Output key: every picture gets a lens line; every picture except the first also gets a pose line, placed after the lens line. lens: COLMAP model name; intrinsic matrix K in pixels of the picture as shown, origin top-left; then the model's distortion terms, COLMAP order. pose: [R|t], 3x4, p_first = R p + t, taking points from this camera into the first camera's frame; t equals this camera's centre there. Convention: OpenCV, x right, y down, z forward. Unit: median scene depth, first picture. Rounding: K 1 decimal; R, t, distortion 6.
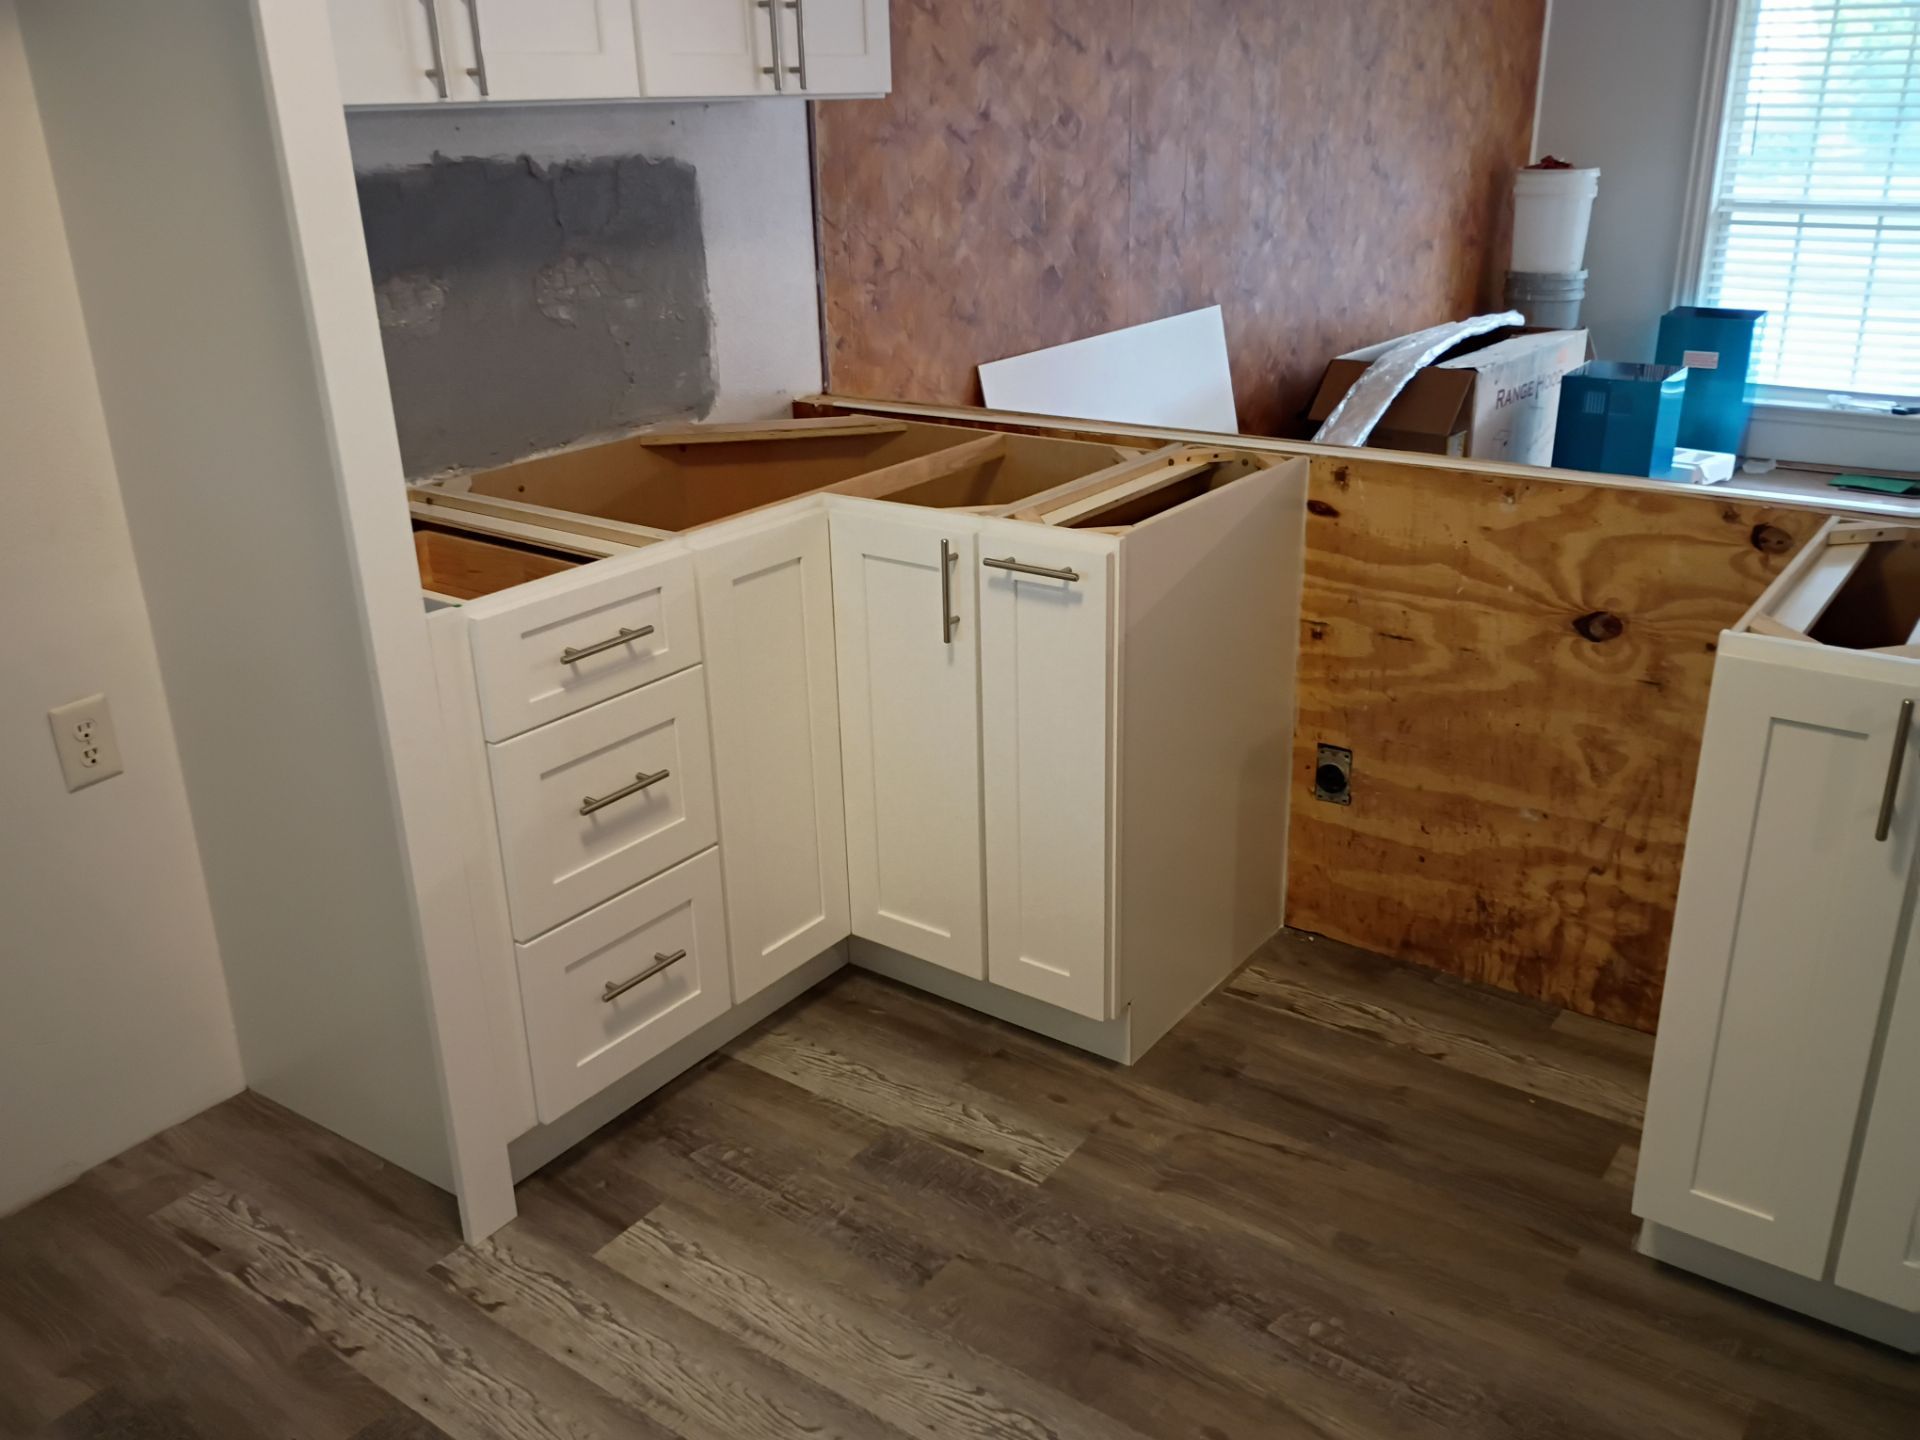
lens RADIAL K [[1593.4, 0, 966.7], [0, 1593.4, 719.2], [0, 0, 1]] dist [0.060208, -0.073812]
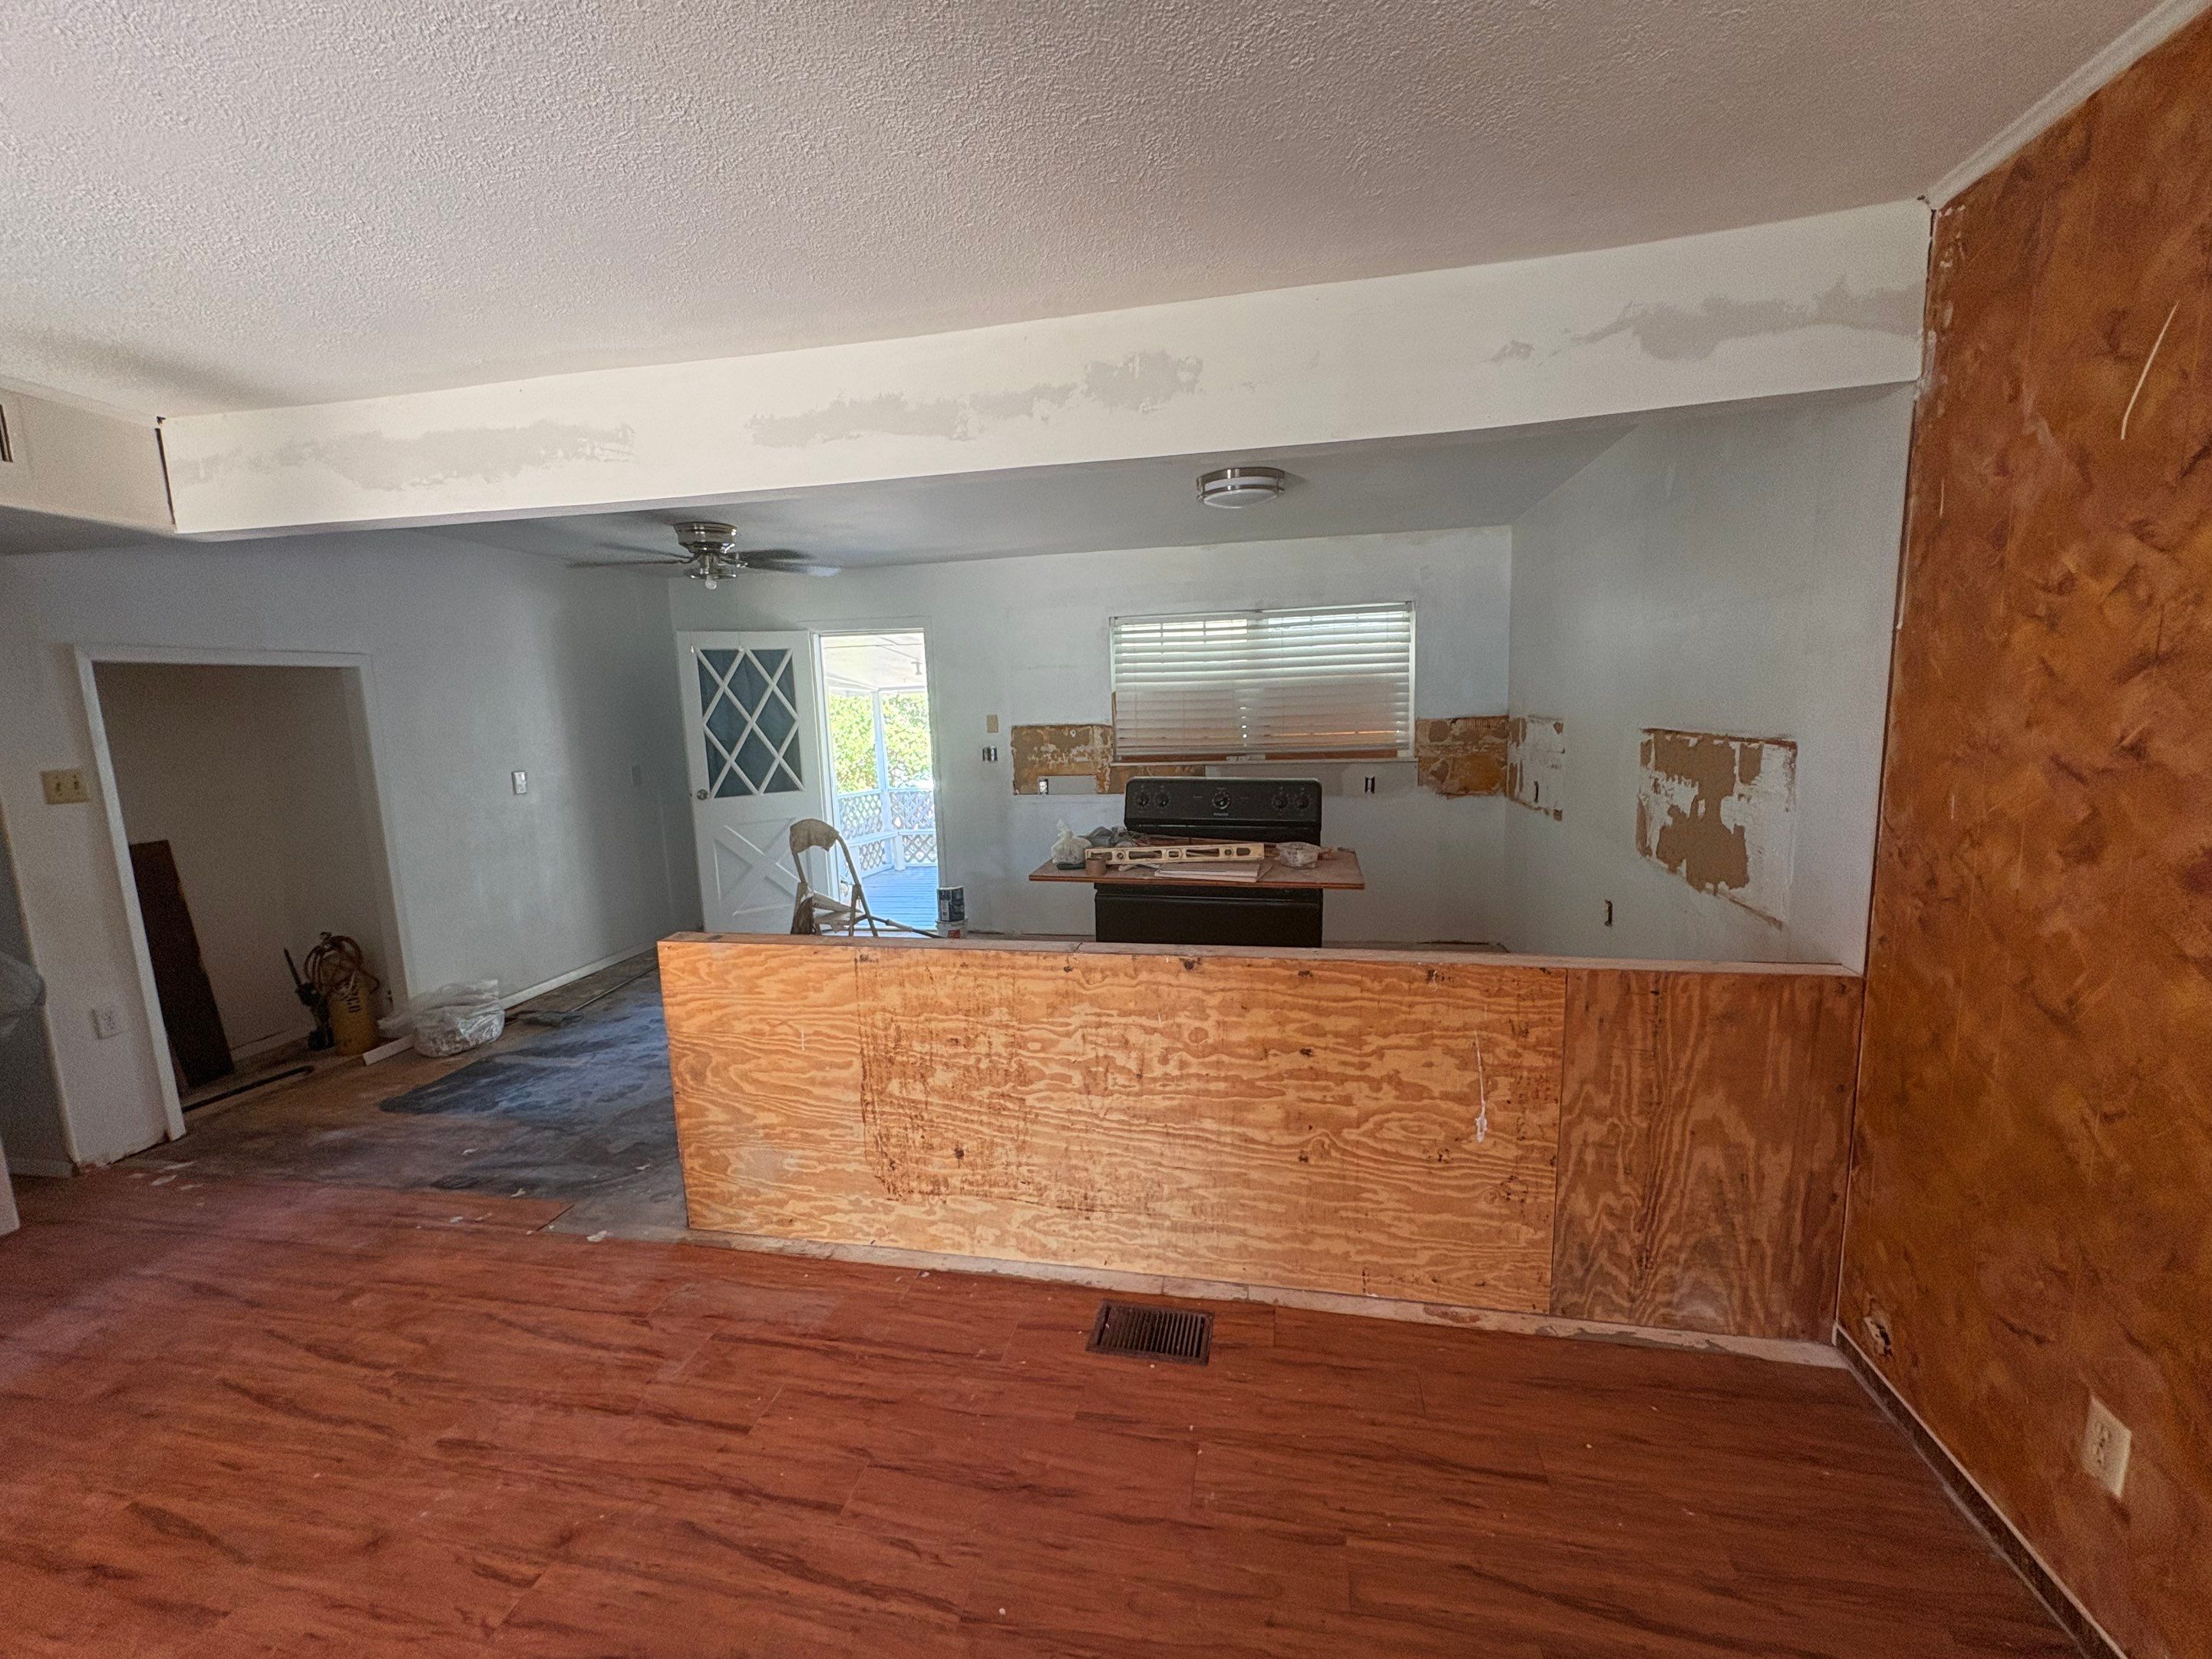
lens RADIAL K [[911.2, 0, 1107.2], [0, 911.2, 825.5], [0, 0, 1]] dist [0.003966, -0.000819]
pose [[-0.906789, 0.108787, -0.407307, 0.532084], [-0.104845, 0.877588, 0.467810, -0.467184], [0.408339, 0.466909, -0.784382, 1.104471]]
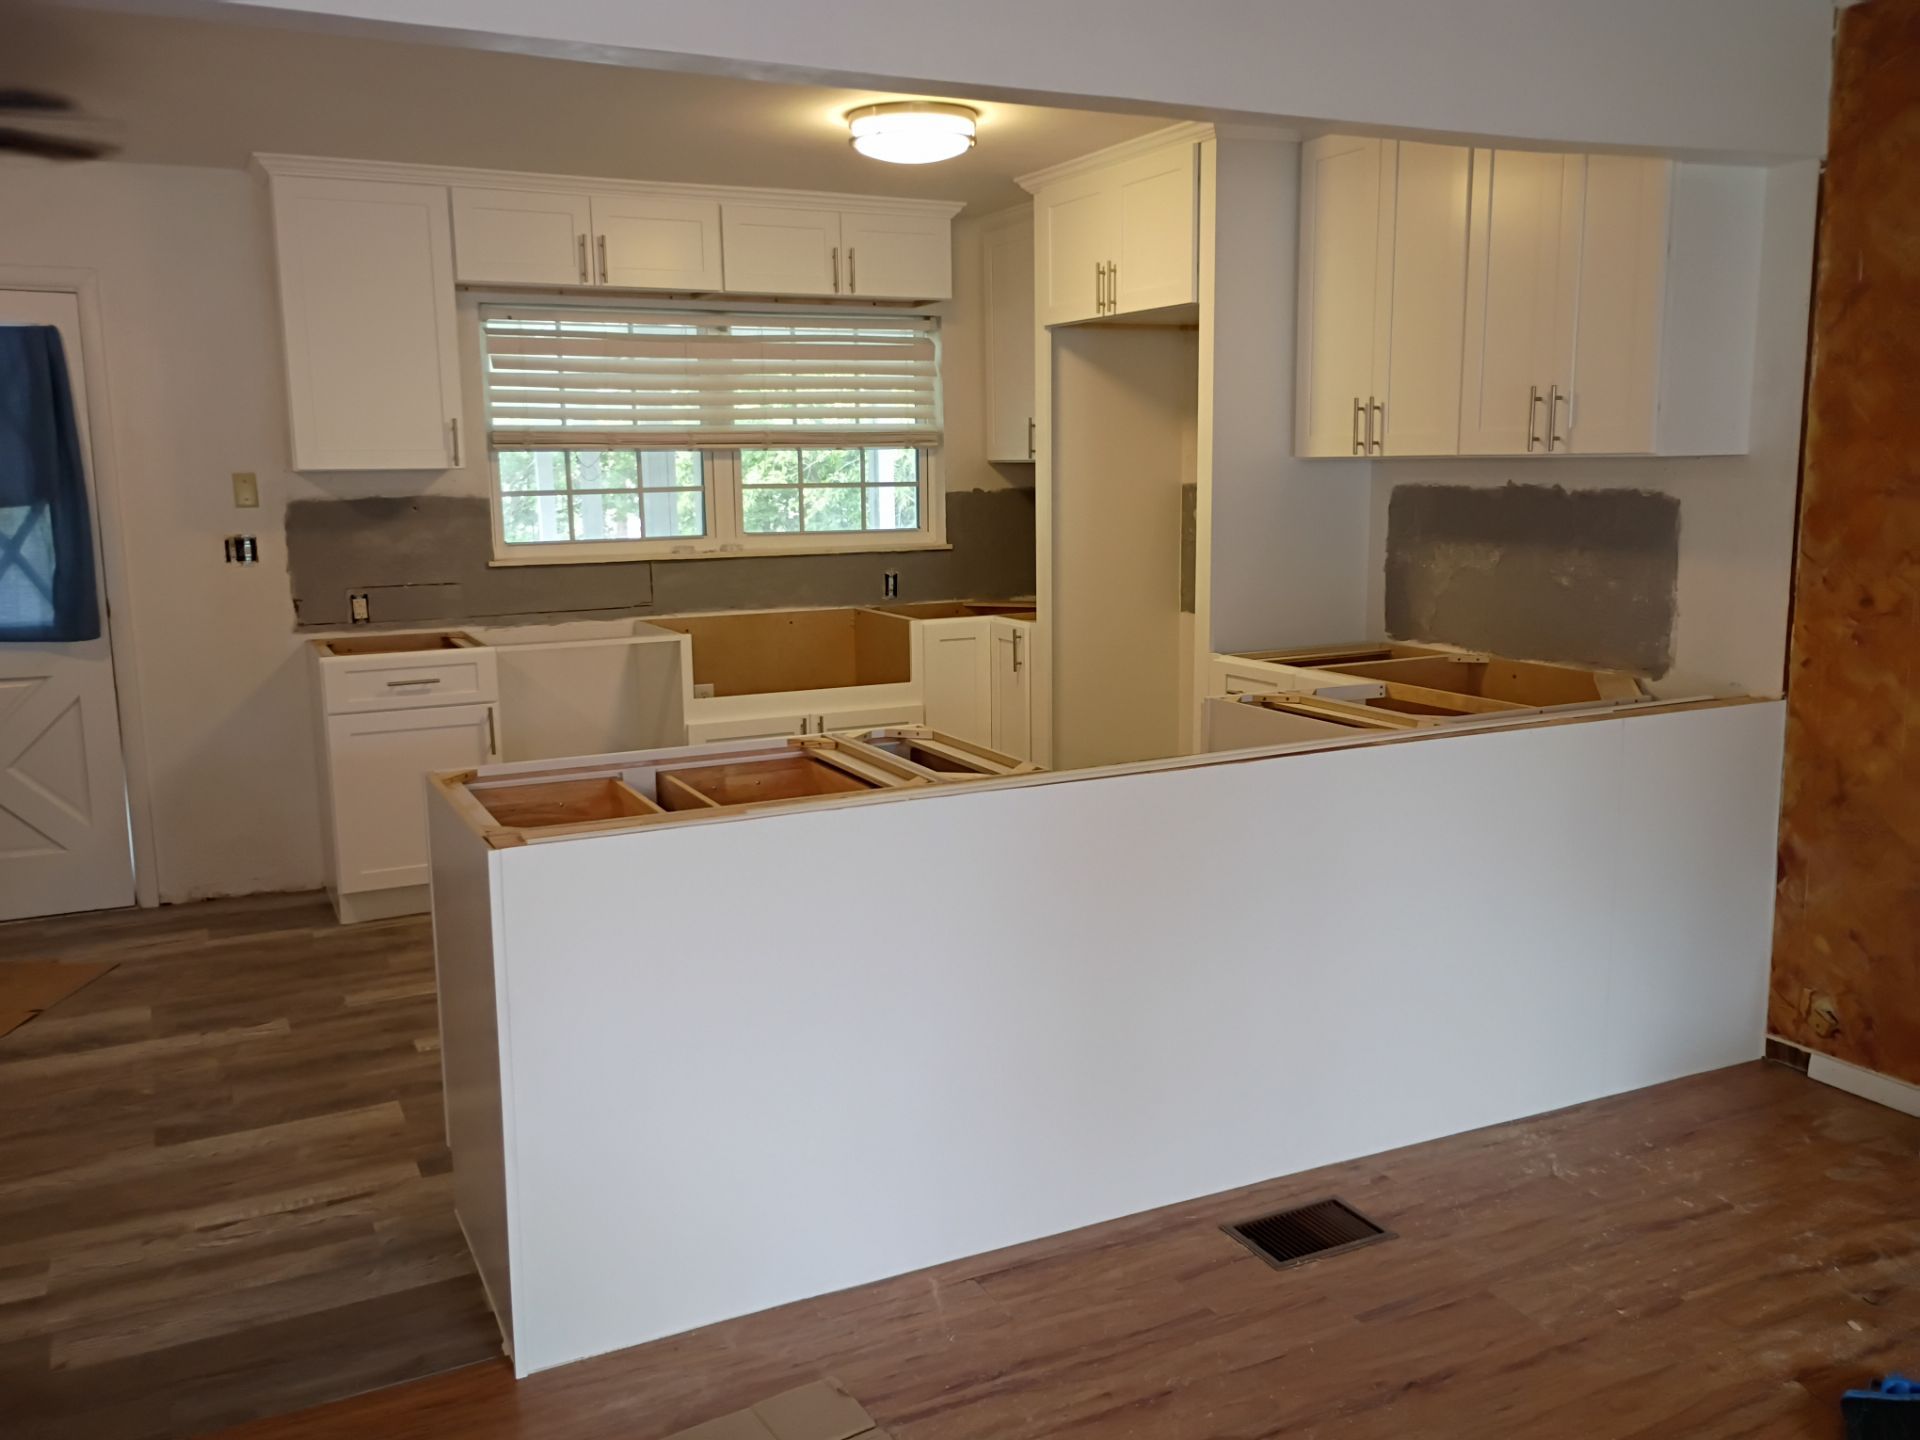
lens RADIAL K [[1587.4, 0, 967.5], [0, 1587.4, 721.2], [0, 0, 1]] dist [0.063121, -0.079040]
pose [[-0.459230, 0.173928, -0.871124, 1.049358], [-0.303462, 0.890933, 0.337859, -0.360634], [0.834876, 0.419508, -0.356363, 0.842839]]
